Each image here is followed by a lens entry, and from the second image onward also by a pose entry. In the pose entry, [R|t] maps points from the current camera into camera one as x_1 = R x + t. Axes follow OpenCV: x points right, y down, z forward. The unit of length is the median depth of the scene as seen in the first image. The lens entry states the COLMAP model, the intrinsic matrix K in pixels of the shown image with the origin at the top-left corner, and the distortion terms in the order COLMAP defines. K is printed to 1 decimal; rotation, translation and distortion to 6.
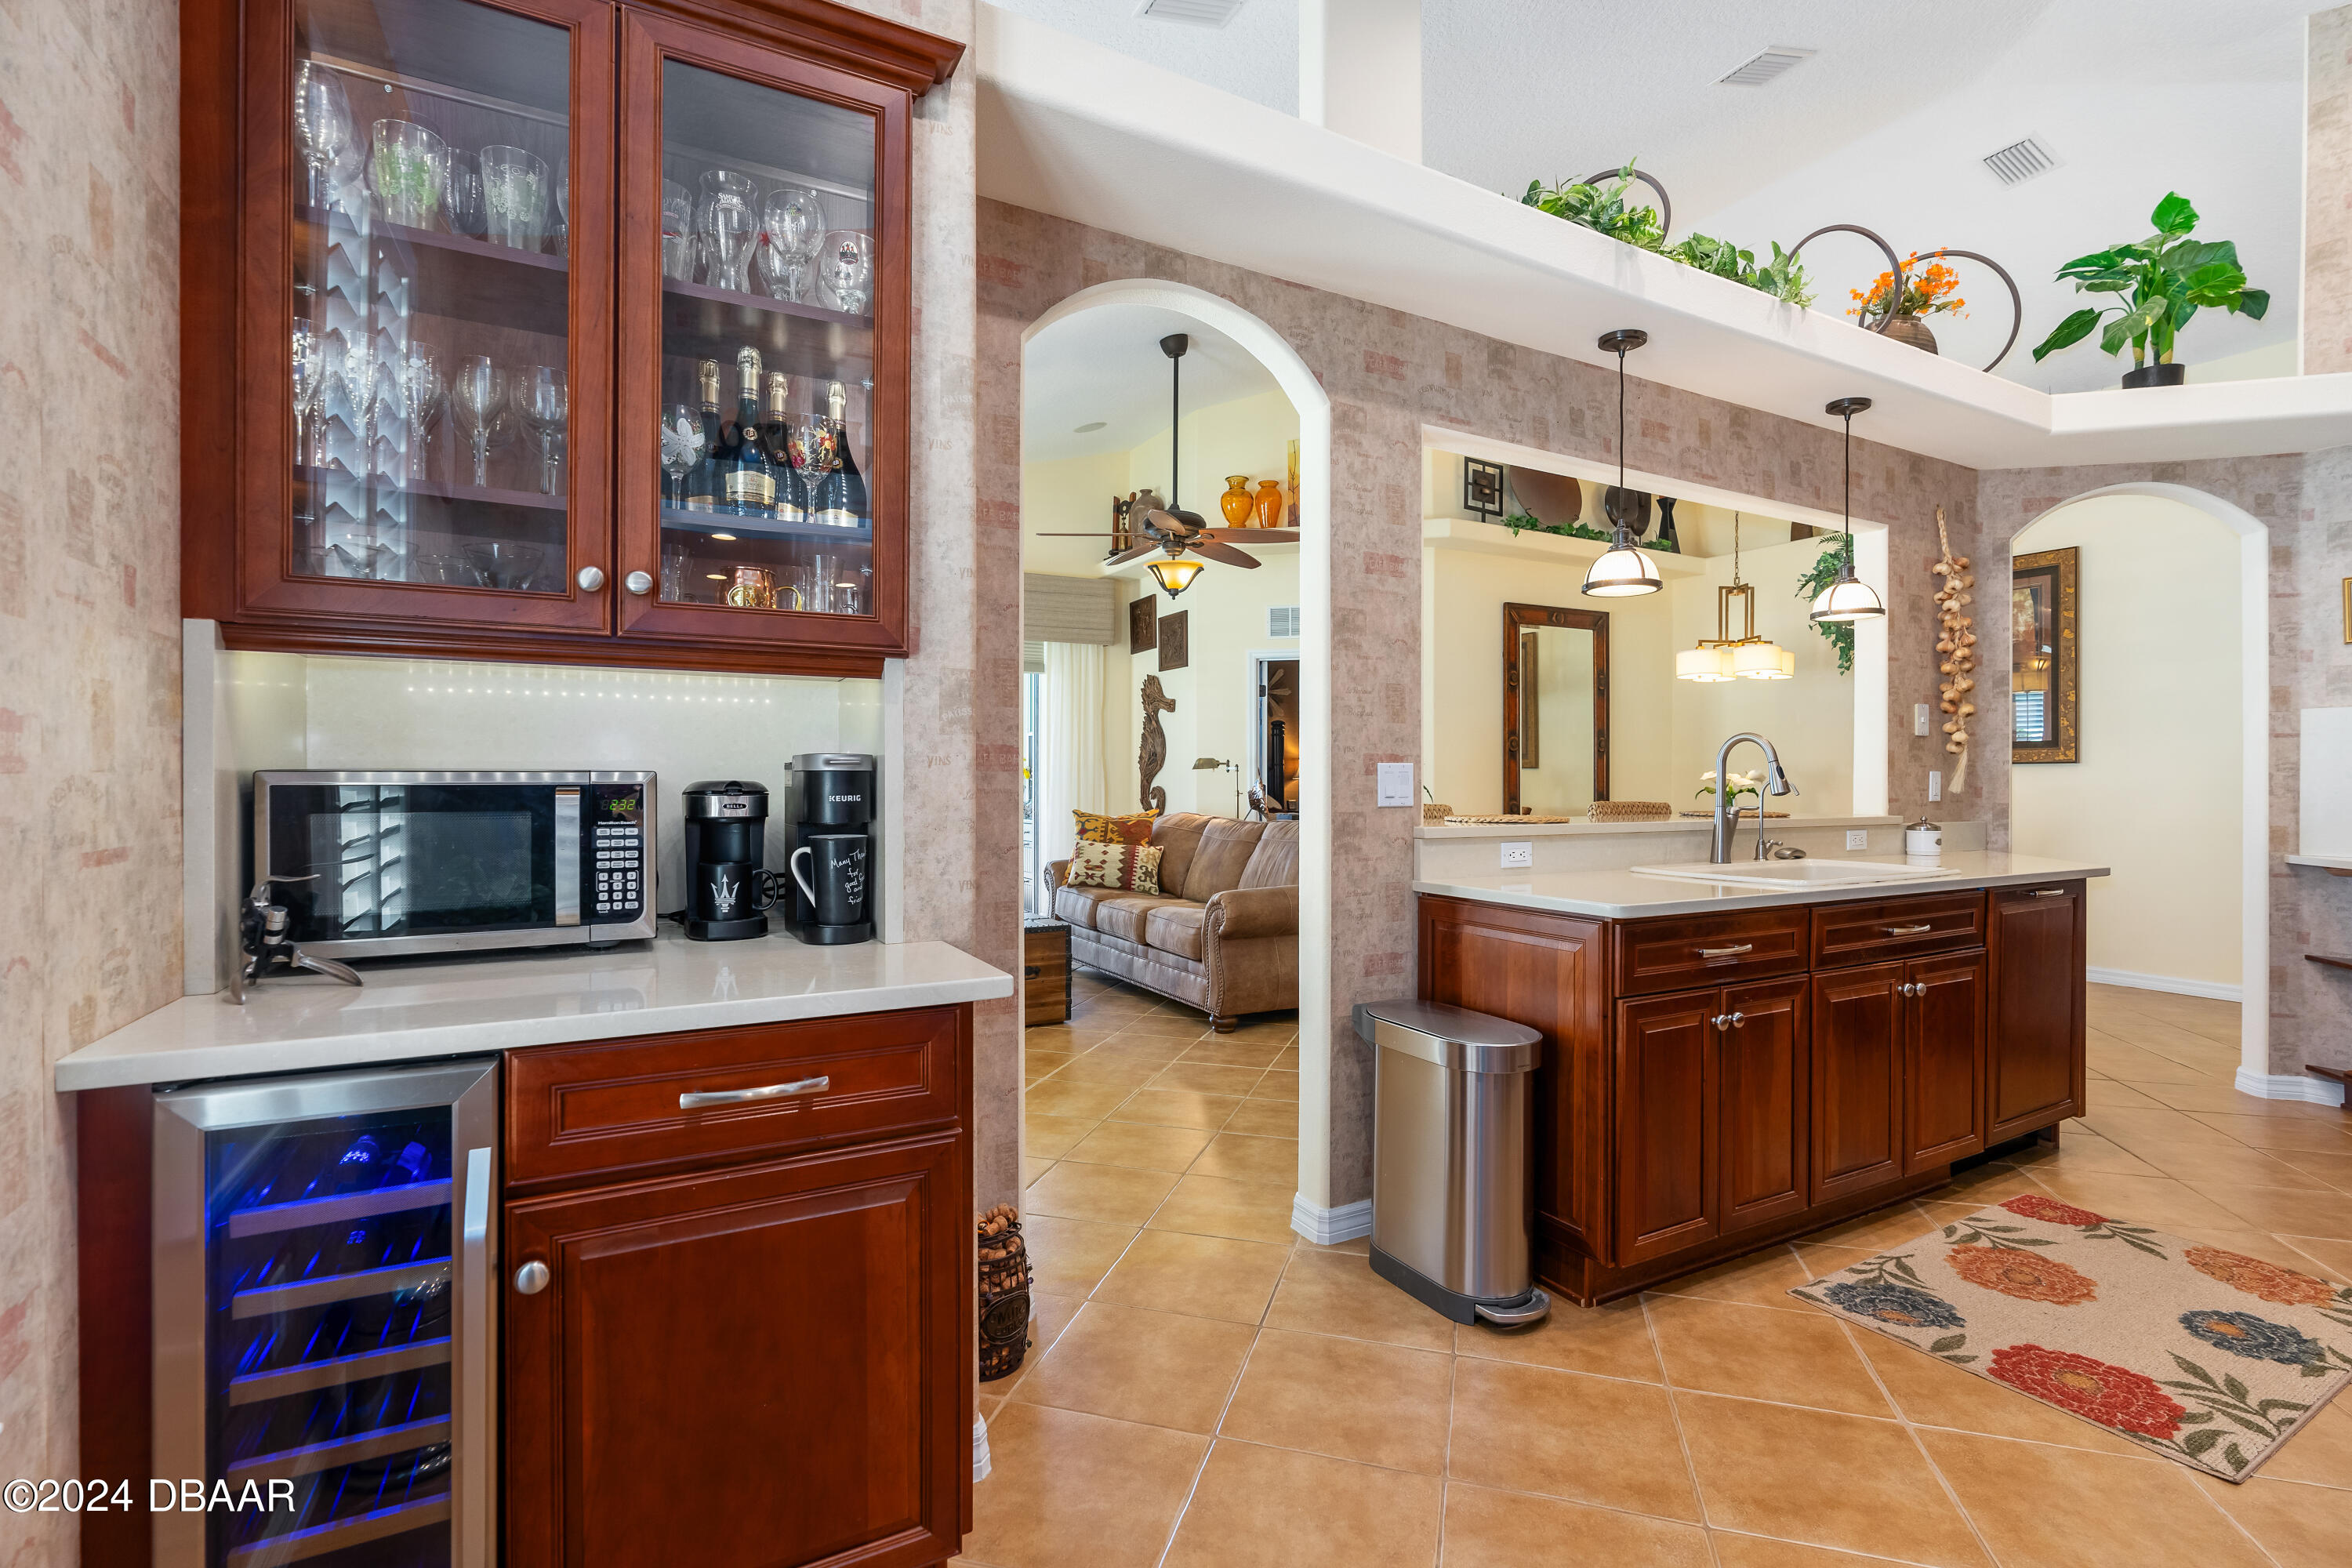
lens RADIAL K [[1067.0, 0, 1185.9], [0, 1067.0, 778.7], [0, 0, 1]] dist [-0.000596, 0.000441]
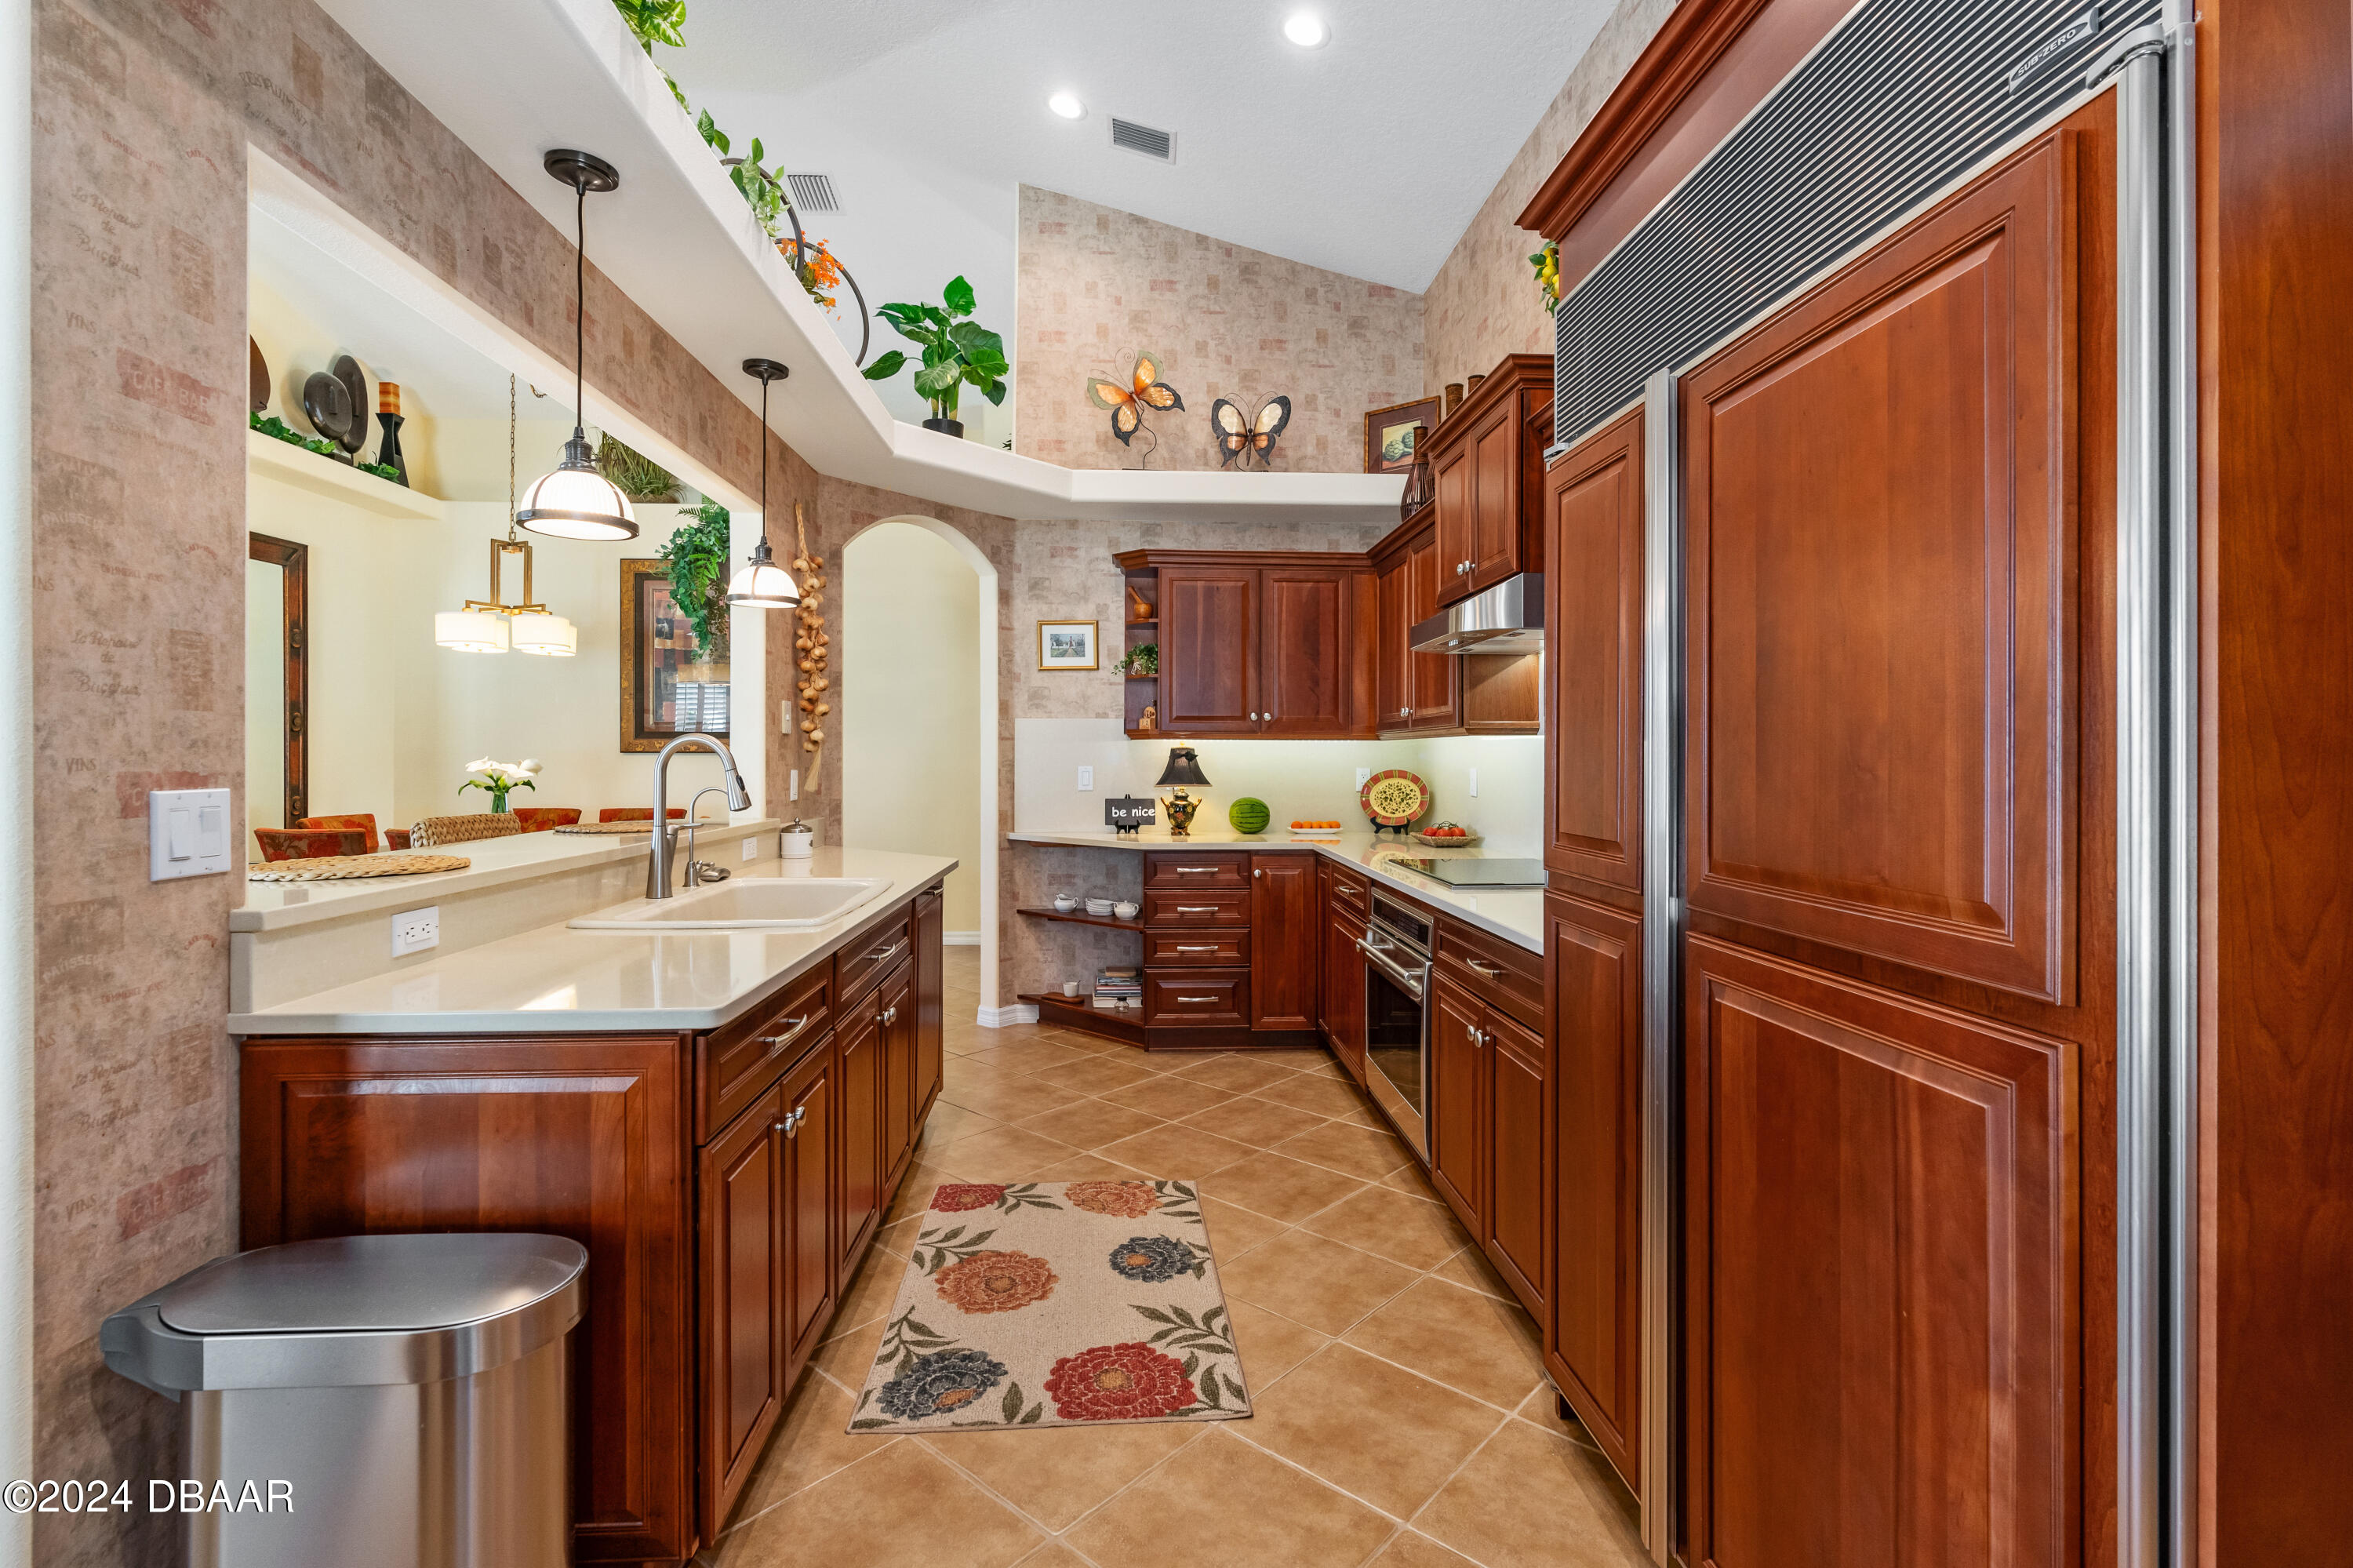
lens RADIAL K [[1082.1, 0, 1177.6], [0, 1082.1, 755.9], [0, 0, 1]] dist [-0.003668, 0.001170]
pose [[0.432342, -0.001481, 0.901708, -0.044206], [-0.001428, 0.999996, 0.002328, -0.023361], [-0.901709, -0.002294, 0.432338, 0.259754]]
